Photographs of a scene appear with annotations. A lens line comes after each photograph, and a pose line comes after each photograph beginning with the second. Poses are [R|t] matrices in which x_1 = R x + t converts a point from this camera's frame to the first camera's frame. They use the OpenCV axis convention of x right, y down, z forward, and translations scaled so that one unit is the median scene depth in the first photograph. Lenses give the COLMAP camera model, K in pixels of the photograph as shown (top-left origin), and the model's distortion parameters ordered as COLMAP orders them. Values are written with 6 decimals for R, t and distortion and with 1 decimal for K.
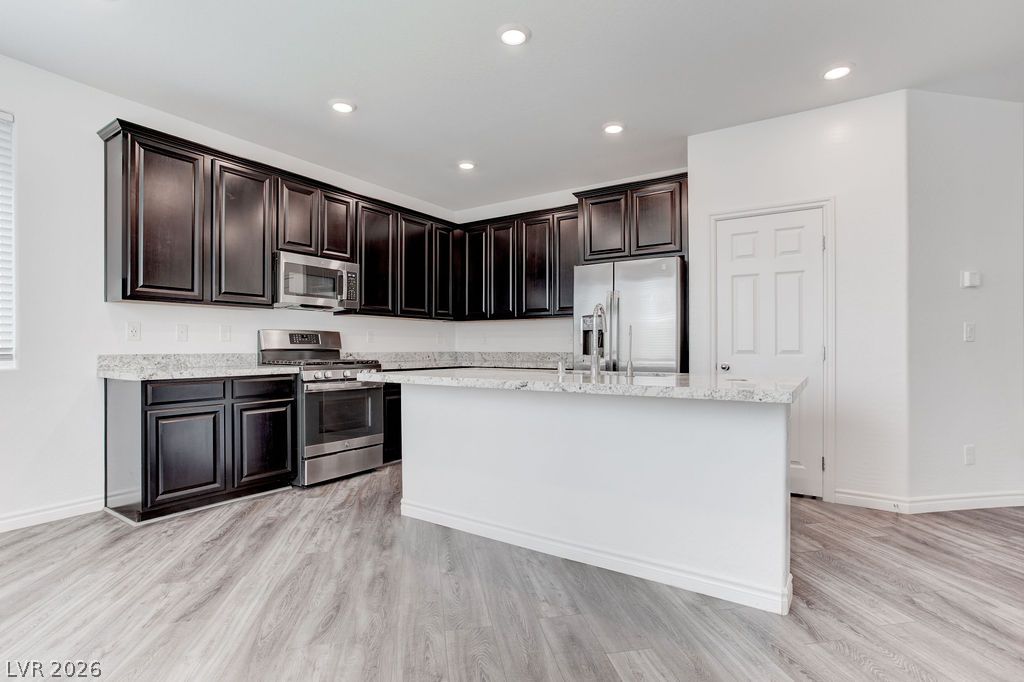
lens RADIAL K [[504.2, 0, 527.2], [0, 504.2, 346.1], [0, 0, 1]] dist [-0.067835, 0.052360]
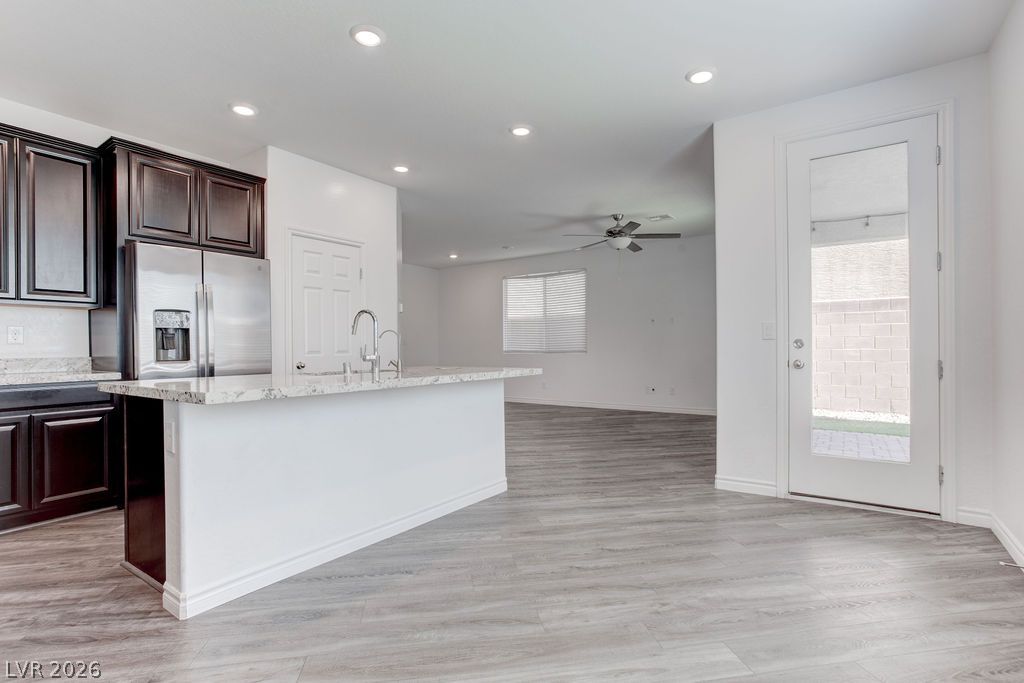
lens RADIAL K [[493.2, 0, 516.5], [0, 493.2, 347.2], [0, 0, 1]] dist [-0.045142, 0.027765]
pose [[0.040226, -0.000467, 0.999190, -0.698323], [0.004060, 0.999992, 0.000304, 0.000766], [-0.999182, 0.004045, 0.040228, 0.466569]]
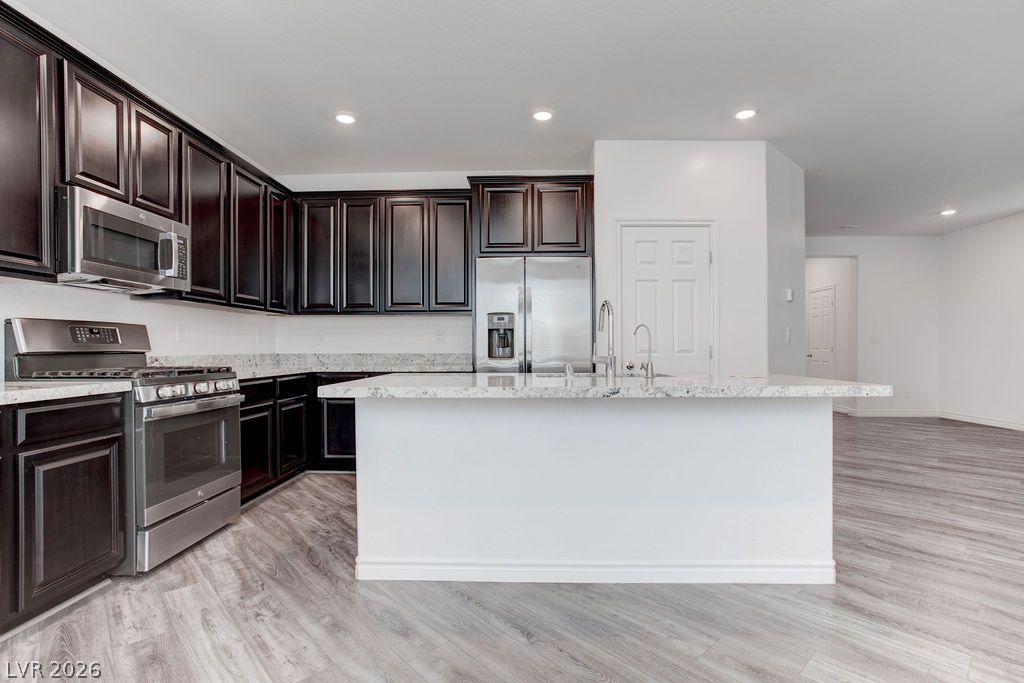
lens RADIAL K [[496.3, 0, 524.0], [0, 496.3, 351.3], [0, 0, 1]] dist [-0.046404, 0.028824]
pose [[0.849224, -0.006448, 0.527994, -0.350381], [0.001407, 0.999950, 0.009949, 0.000262], [-0.528031, -0.007706, 0.849190, 0.227274]]
